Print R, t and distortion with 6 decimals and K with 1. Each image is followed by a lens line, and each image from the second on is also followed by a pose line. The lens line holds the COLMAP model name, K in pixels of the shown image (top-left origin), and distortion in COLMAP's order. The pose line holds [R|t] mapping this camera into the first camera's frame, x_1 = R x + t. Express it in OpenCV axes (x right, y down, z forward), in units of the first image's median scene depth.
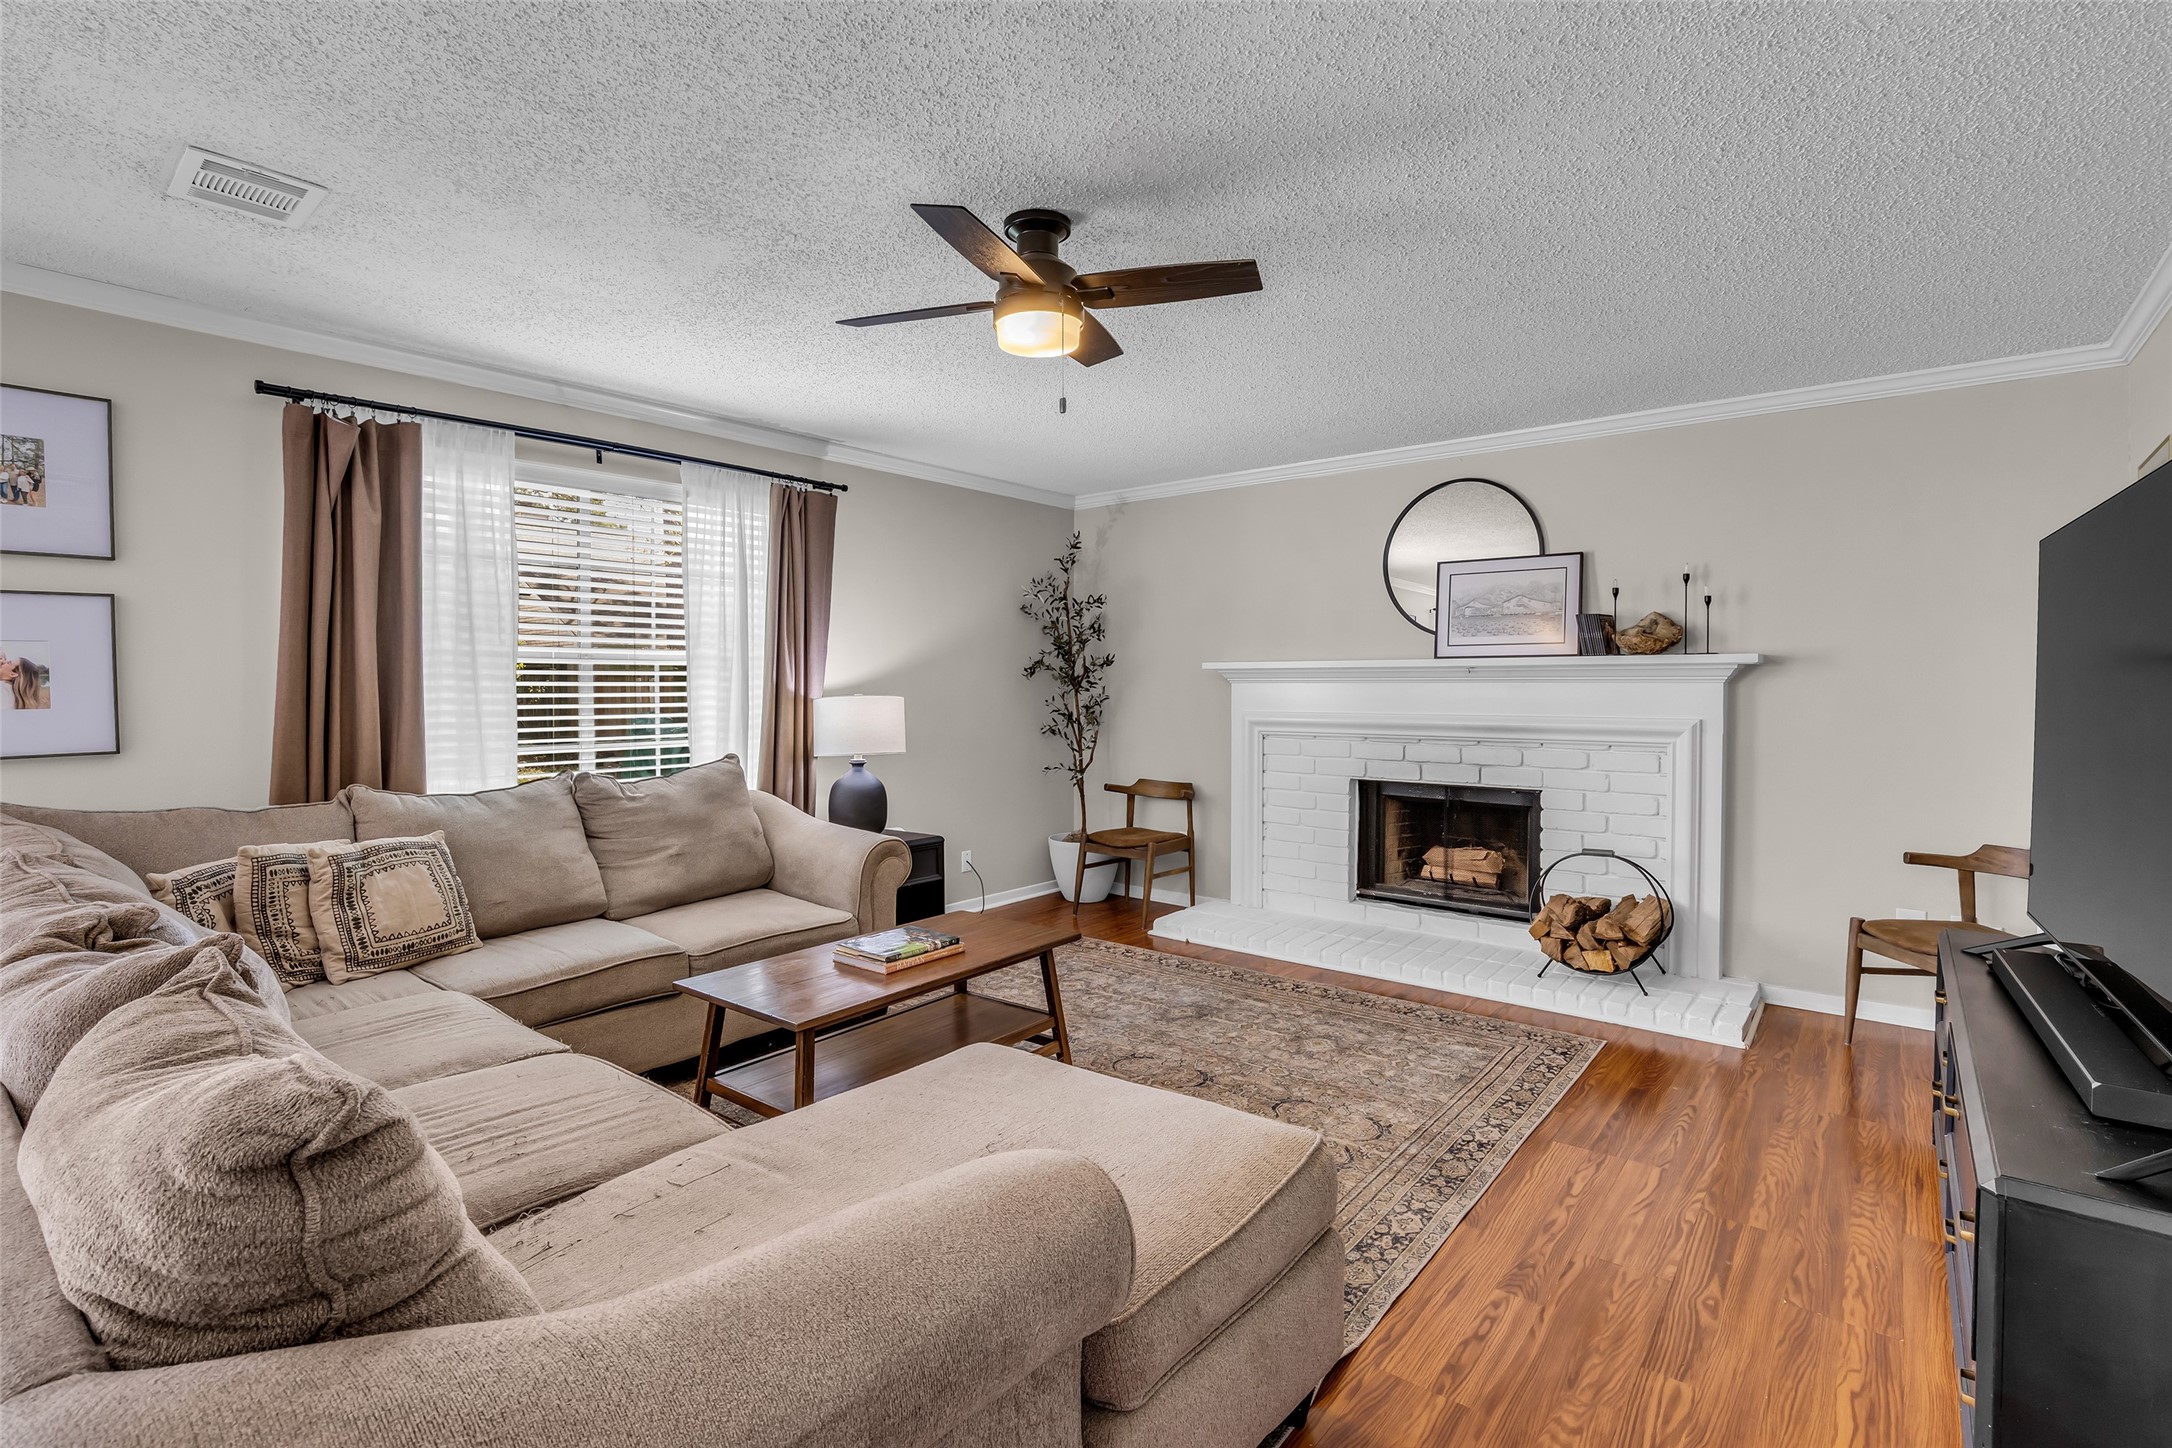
lens RADIAL K [[1014.1, 0, 1076.6], [0, 1014.1, 695.7], [0, 0, 1]] dist [-0.001425, 0.000210]
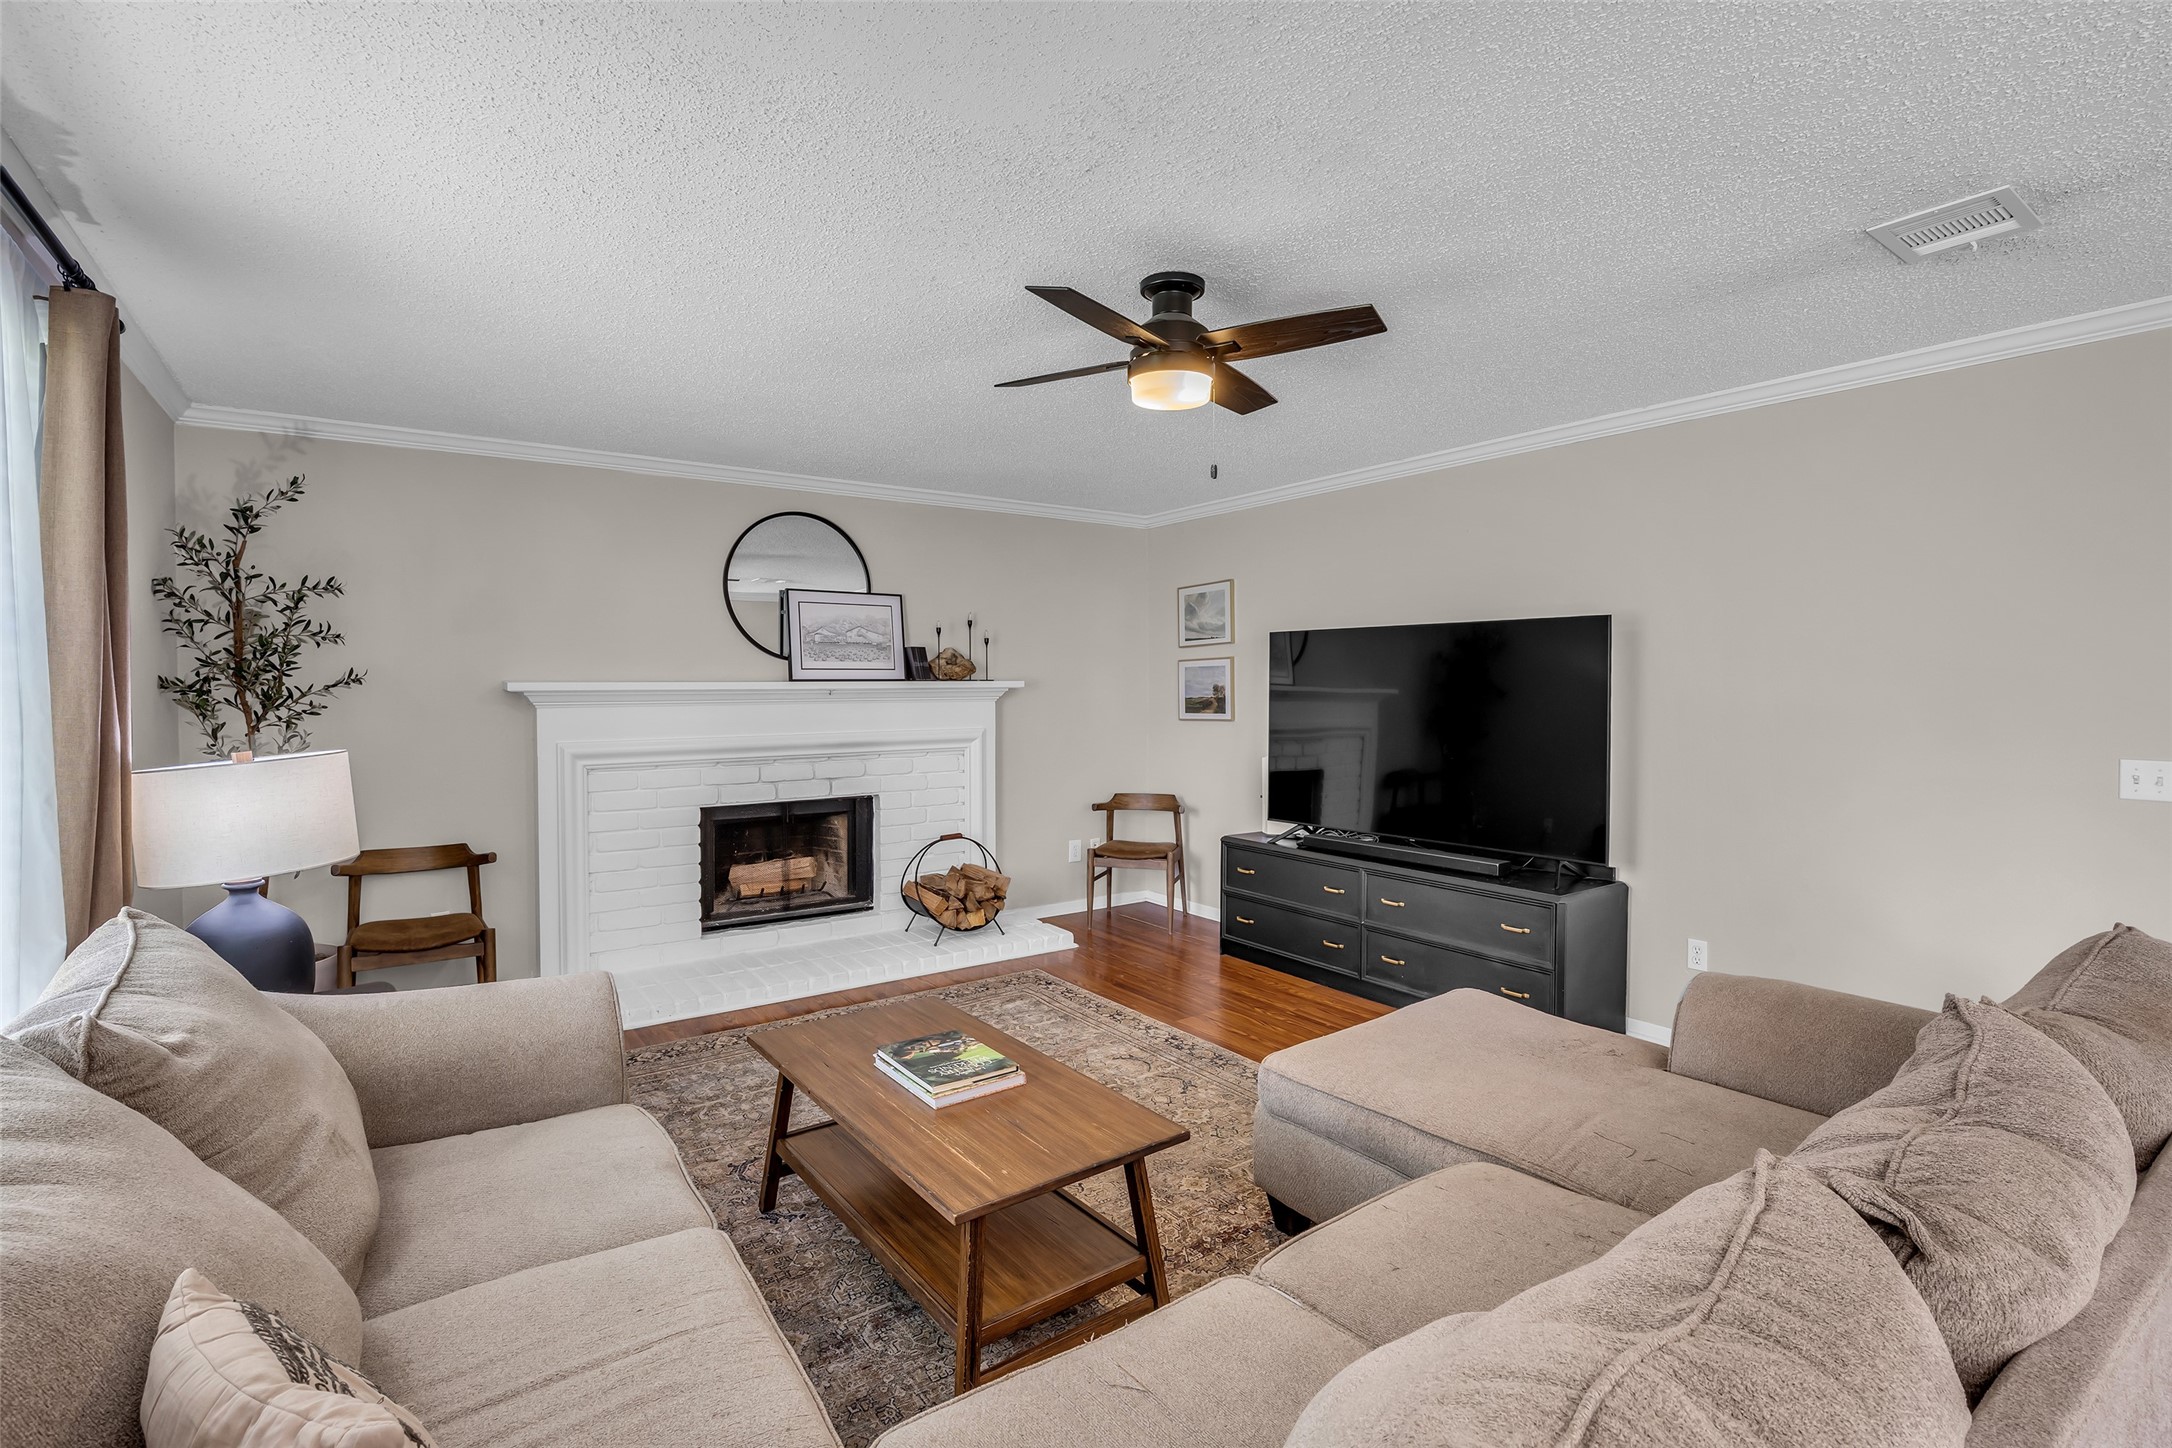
lens RADIAL K [[1014.1, 0, 1076.6], [0, 1014.1, 695.7], [0, 0, 1]] dist [-0.001425, 0.000210]
pose [[0.269393, -0.013110, 0.962941, -0.658684], [0.015611, 0.999835, 0.009245, -0.030711], [-0.962904, 0.012542, 0.269553, 0.501202]]
